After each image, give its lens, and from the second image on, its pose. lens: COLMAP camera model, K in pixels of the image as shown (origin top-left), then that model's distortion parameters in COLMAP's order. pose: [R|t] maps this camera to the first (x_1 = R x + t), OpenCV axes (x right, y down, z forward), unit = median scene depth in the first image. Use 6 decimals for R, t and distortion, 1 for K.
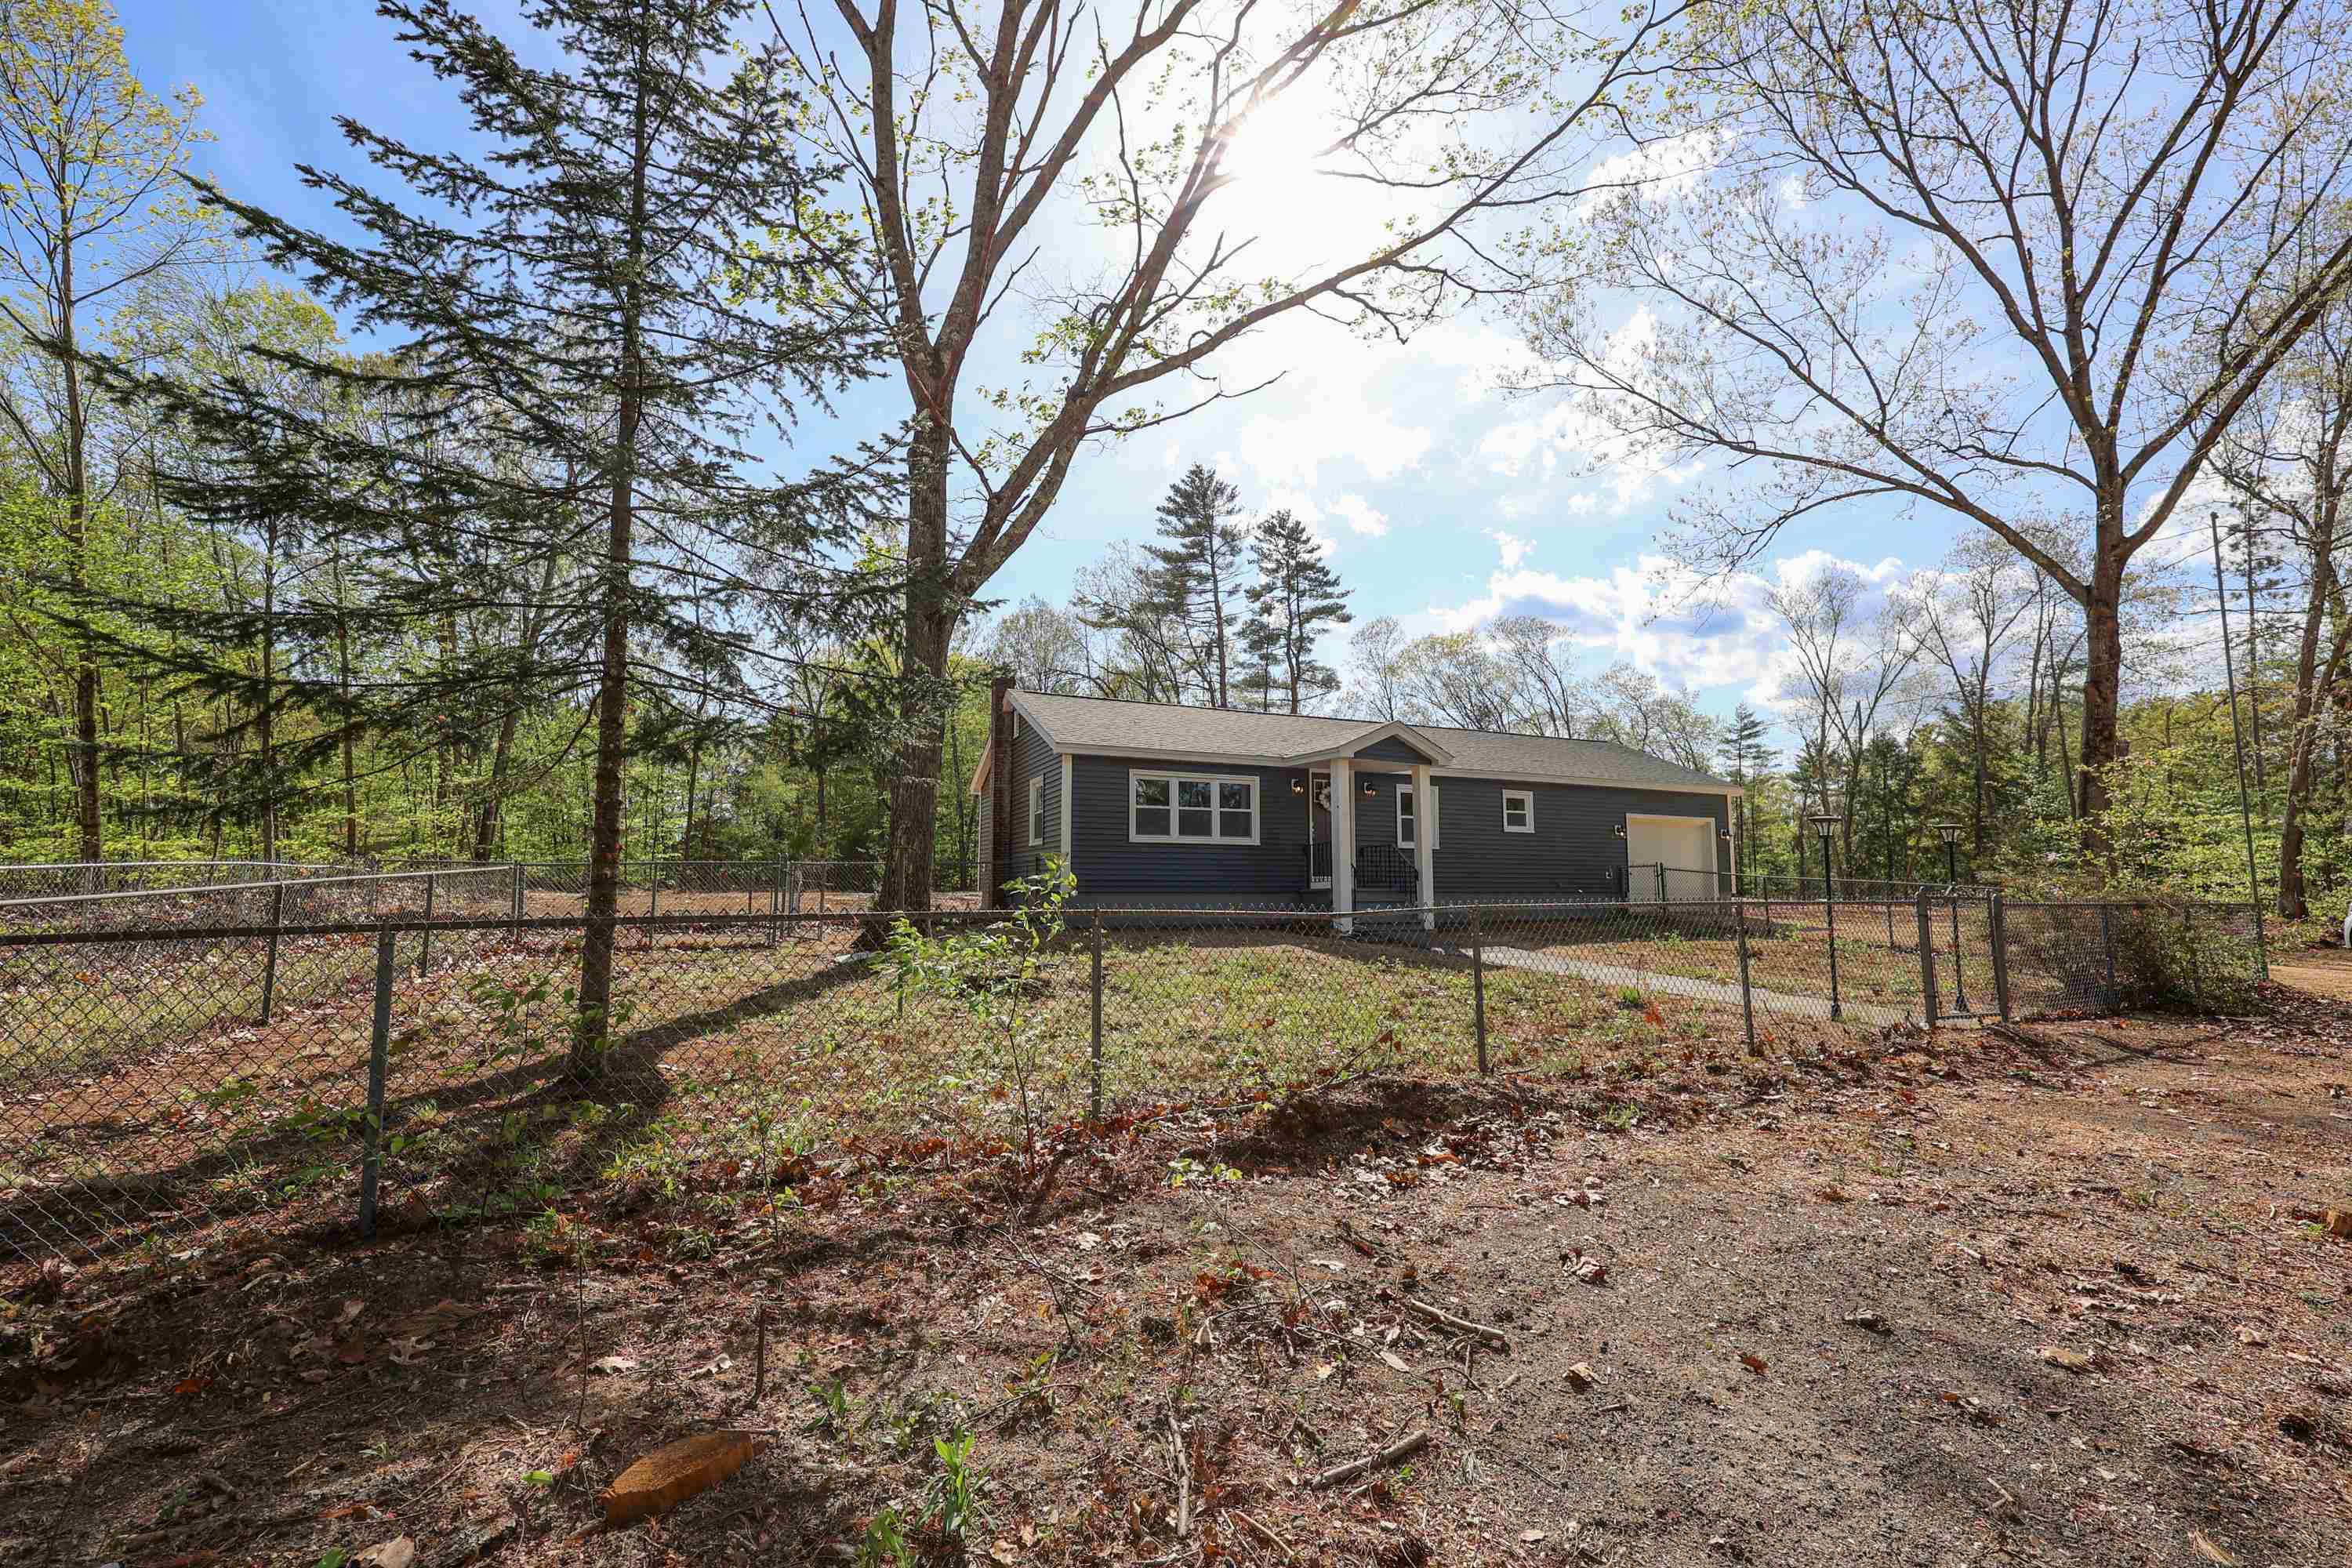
lens RADIAL K [[969.1, 0, 1166.8], [0, 969.1, 785.4], [0, 0, 1]] dist [-0.011001, -0.000645]
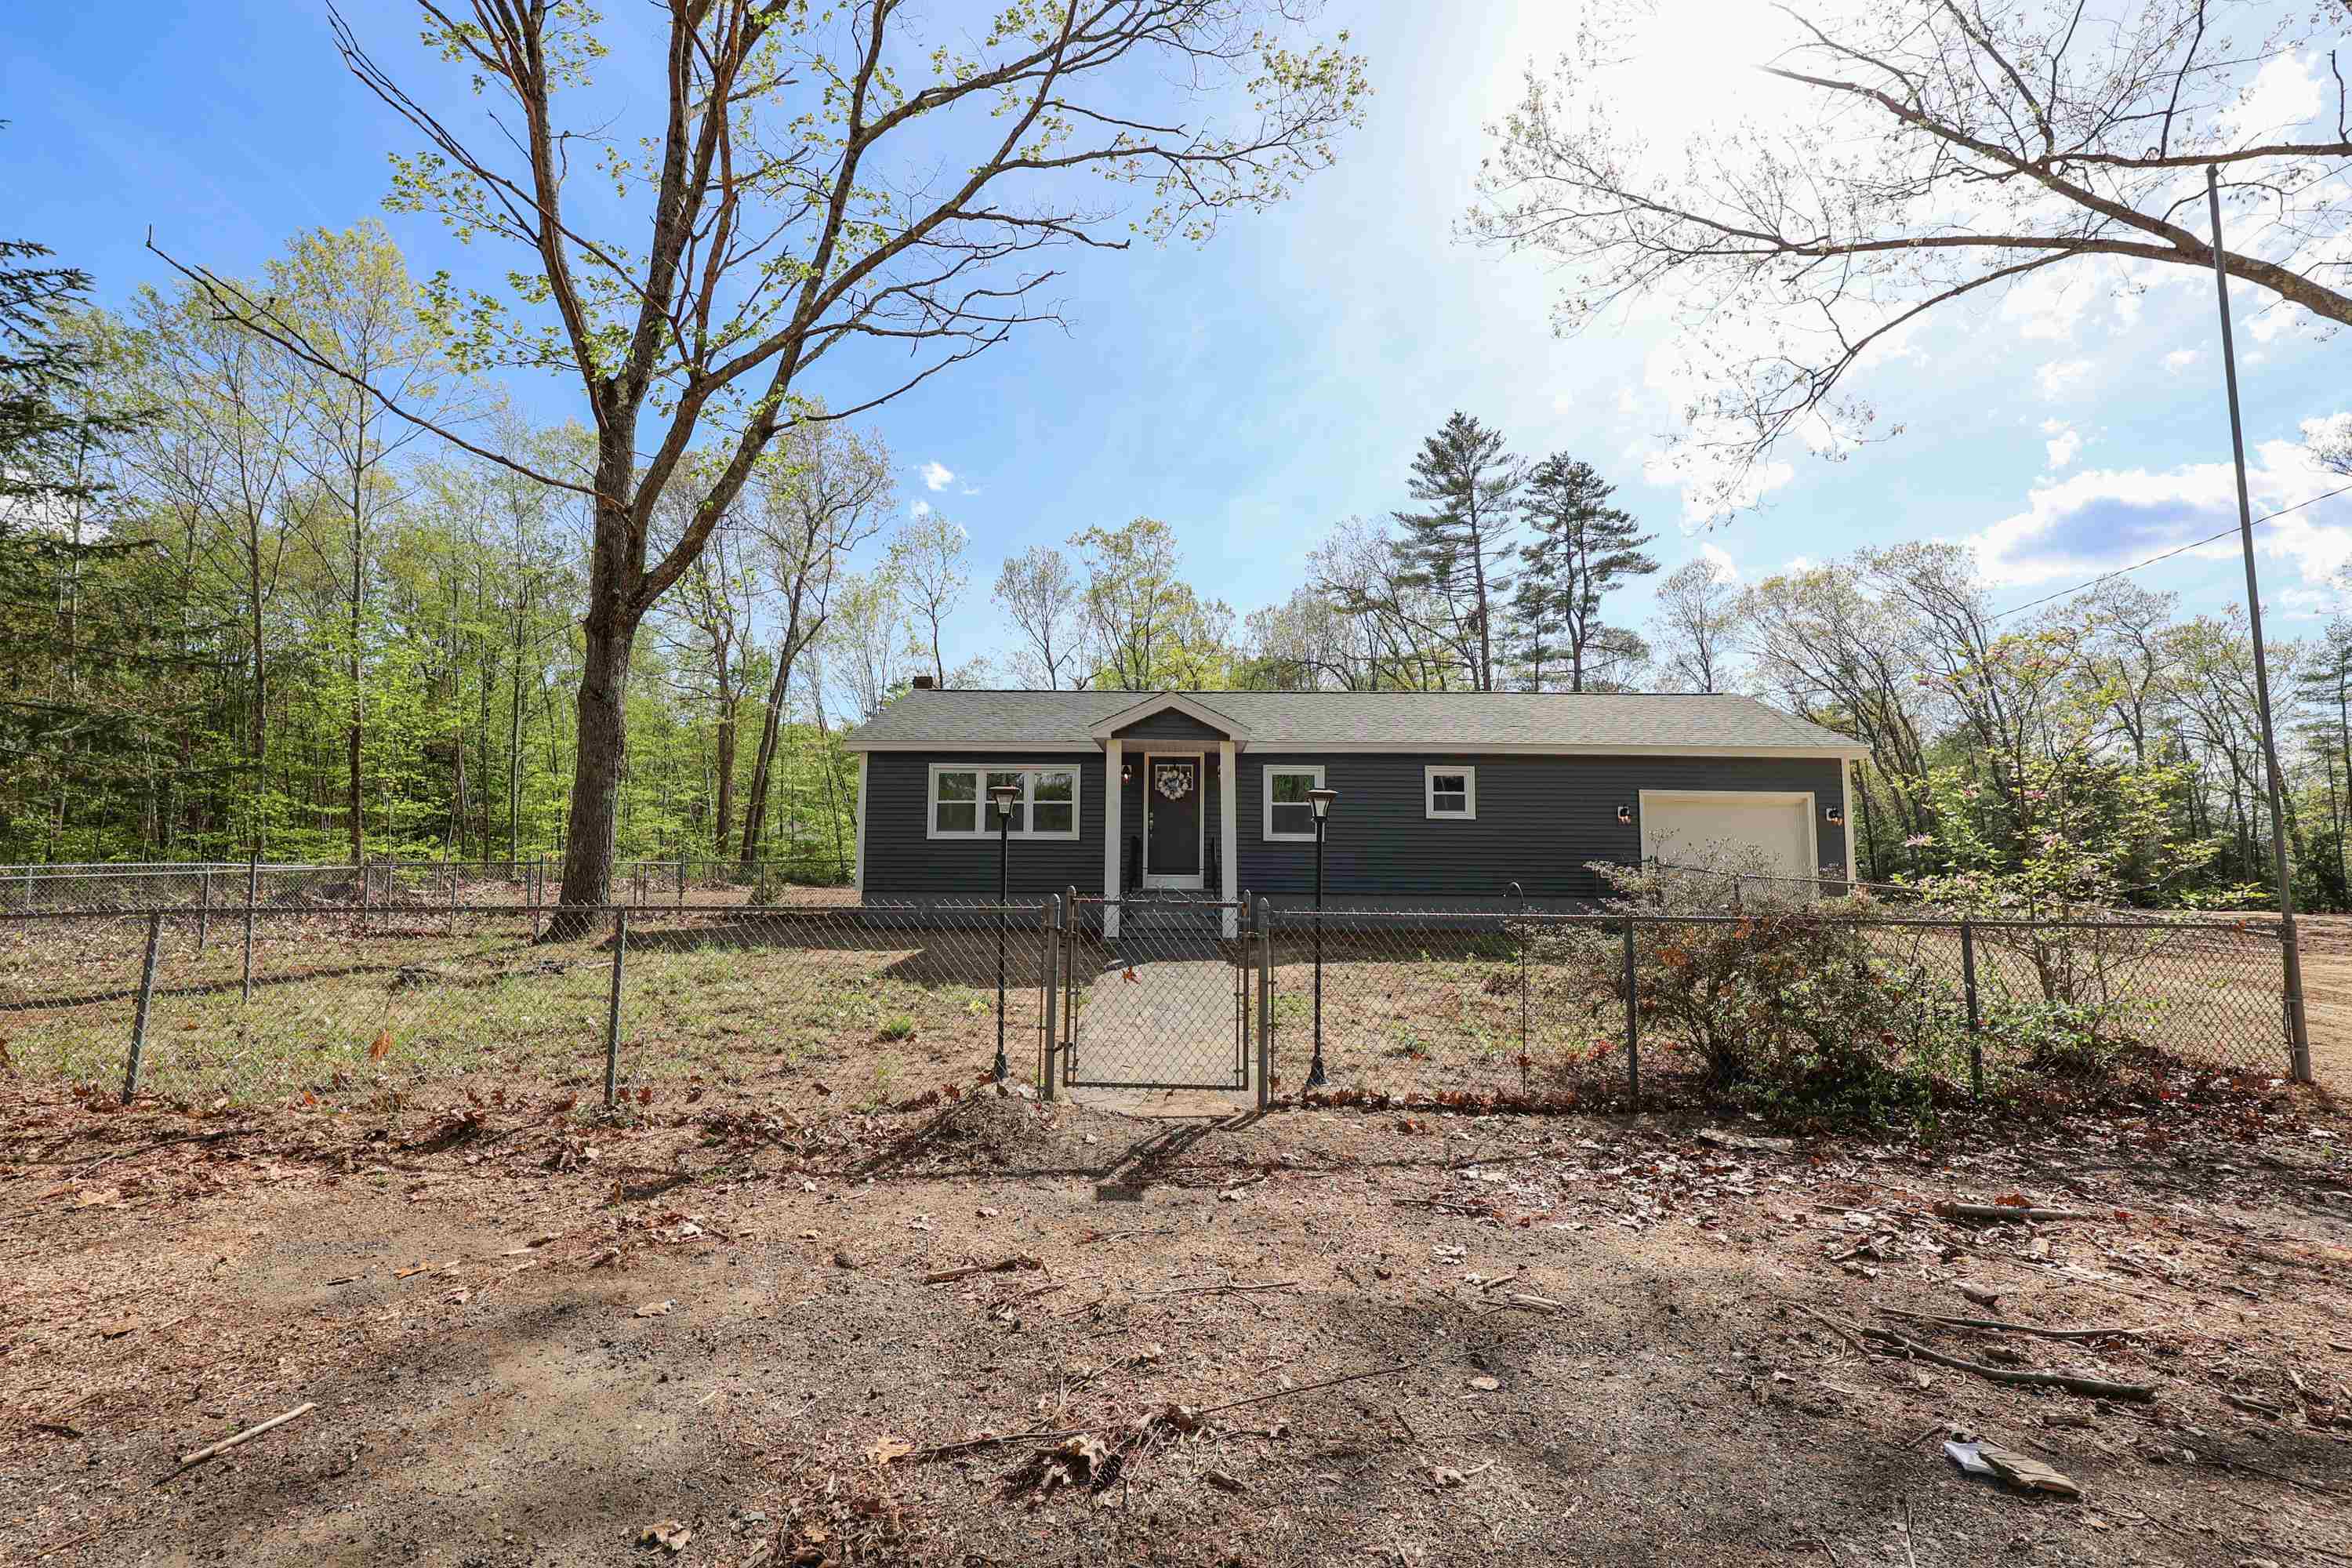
lens RADIAL K [[969.1, 0, 1170.1], [0, 969.1, 802.6], [0, 0, 1]] dist [-0.011001, -0.000645]
pose [[0.903638, -0.029485, -0.427282, 0.226822], [0.037845, 0.999222, 0.011084, 0.007956], [0.426623, -0.026187, 0.904051, 0.085769]]
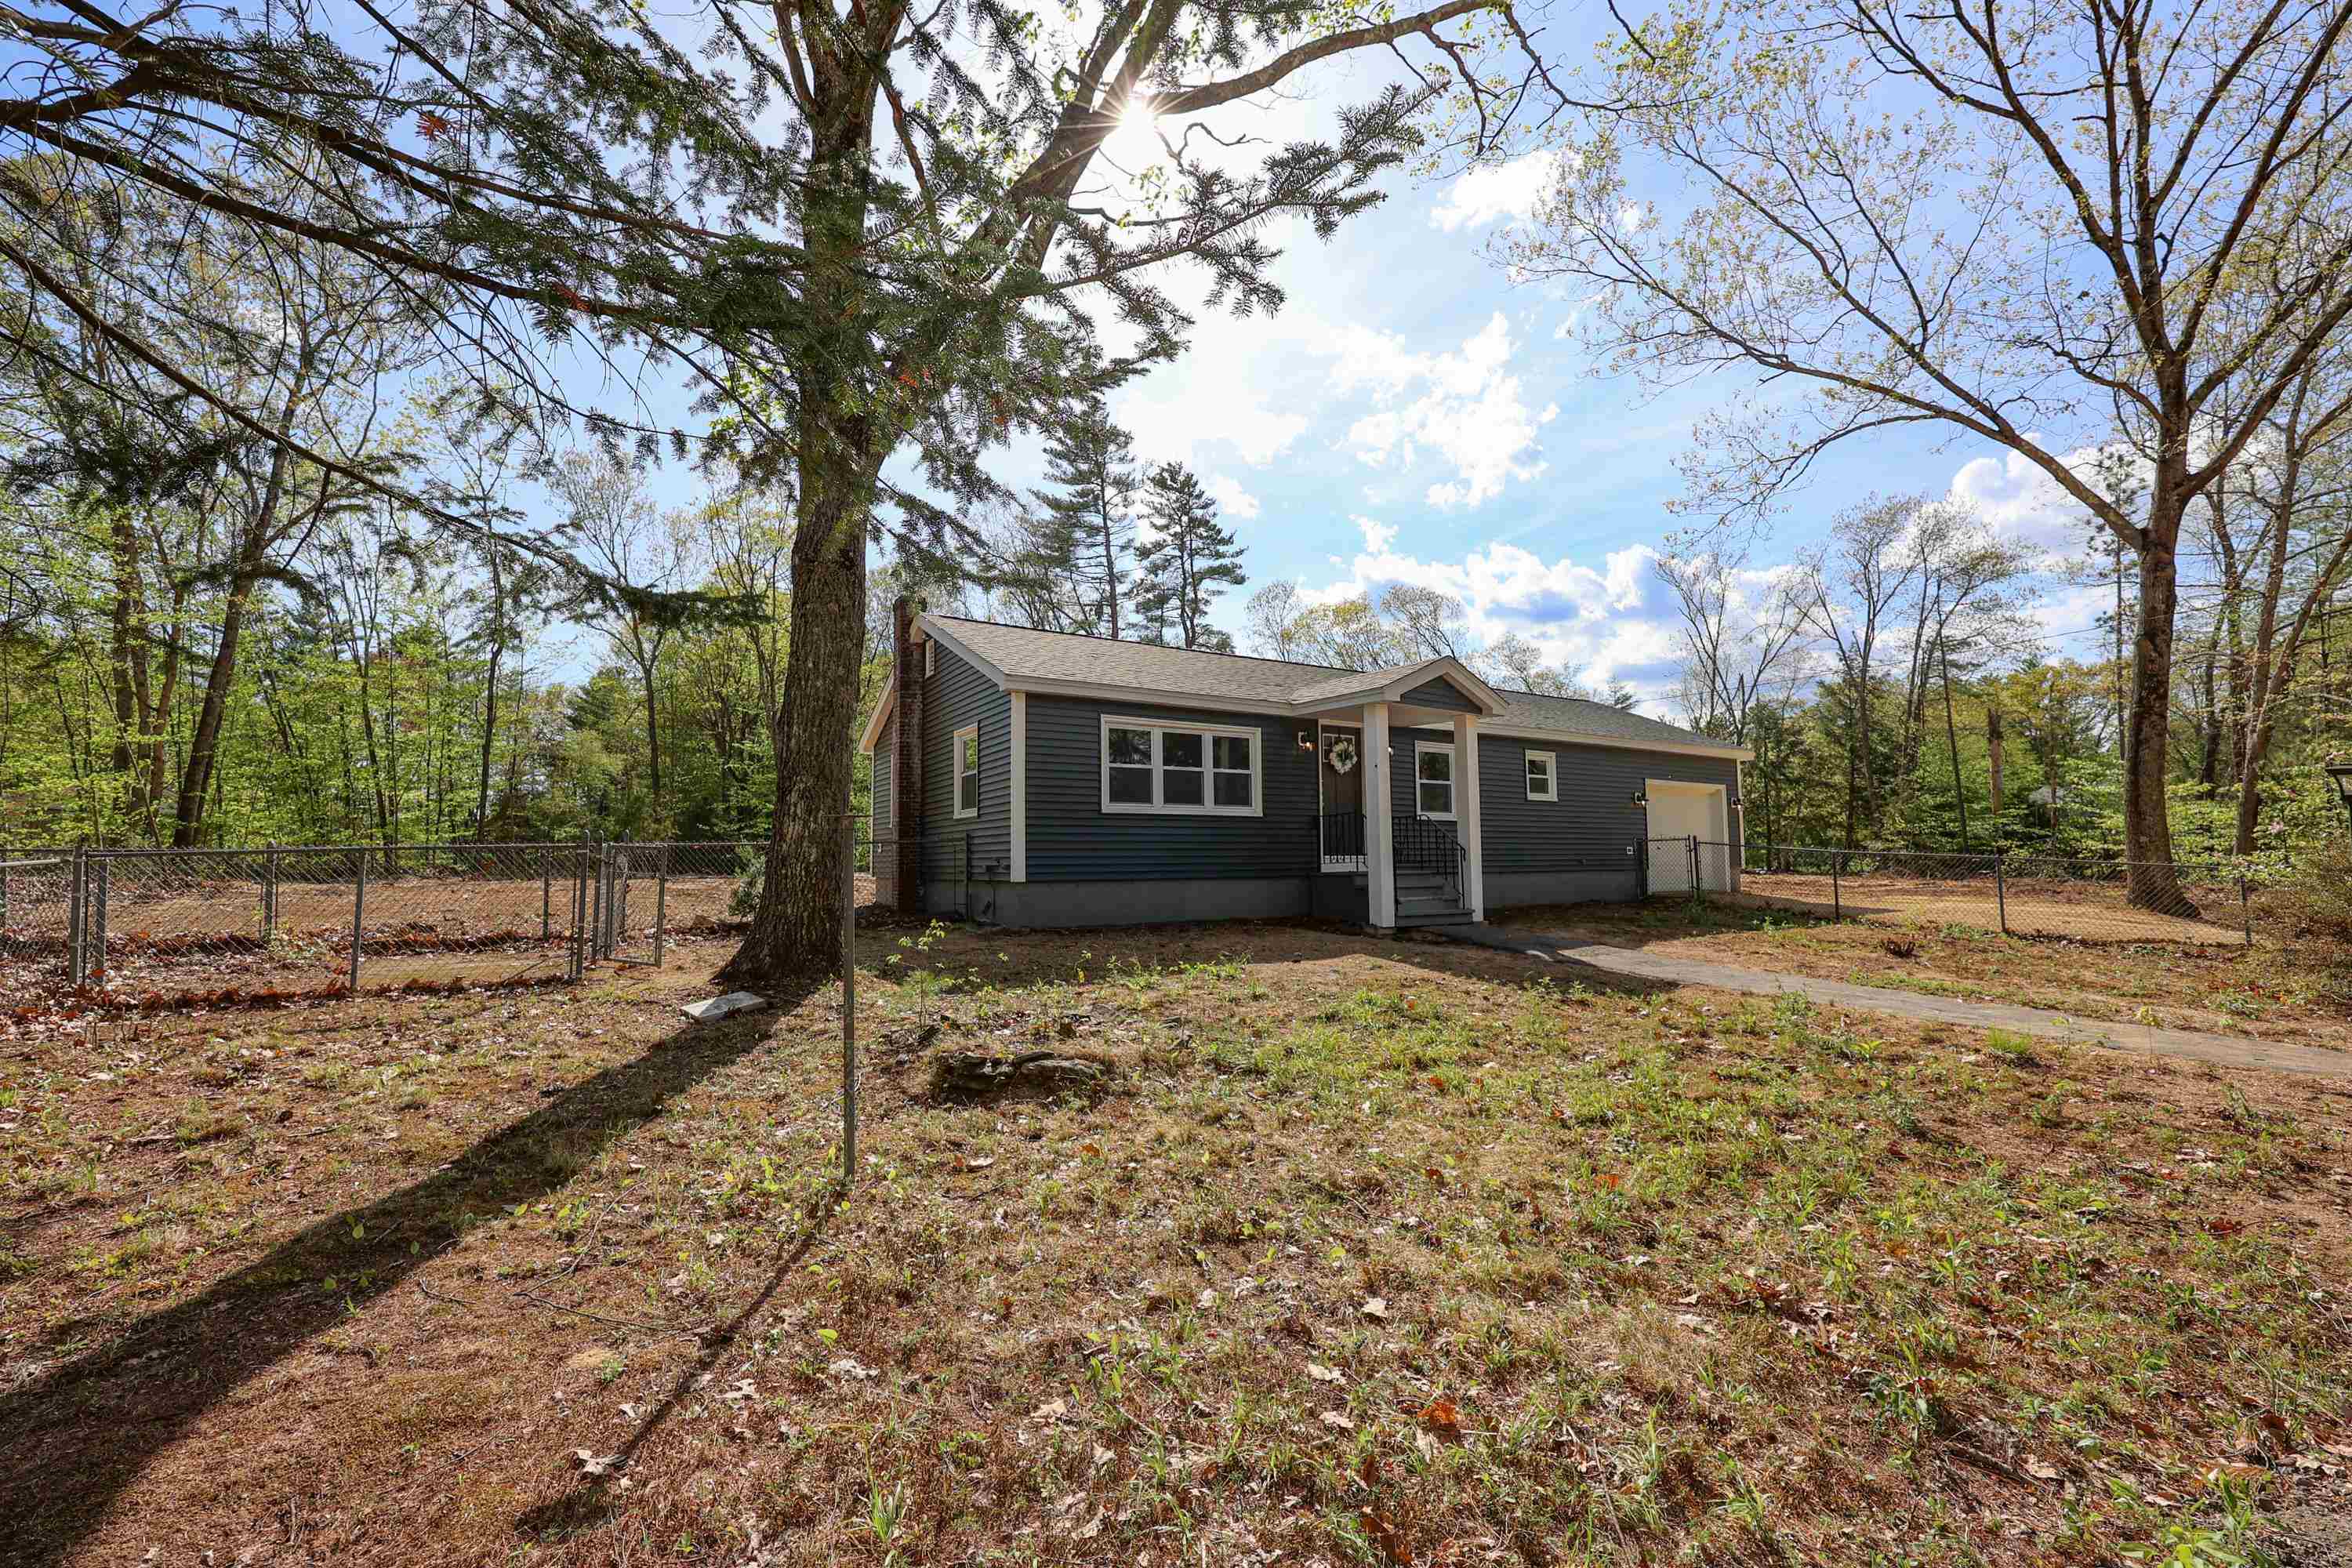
lens RADIAL K [[969.1, 0, 1165.6], [0, 969.1, 776.3], [0, 0, 1]] dist [-0.011001, -0.000645]
pose [[0.989299, 0.002324, 0.145886, -0.037230], [-0.004611, 0.999872, 0.015344, 0.007263], [-0.145832, -0.015852, 0.989182, 0.100078]]
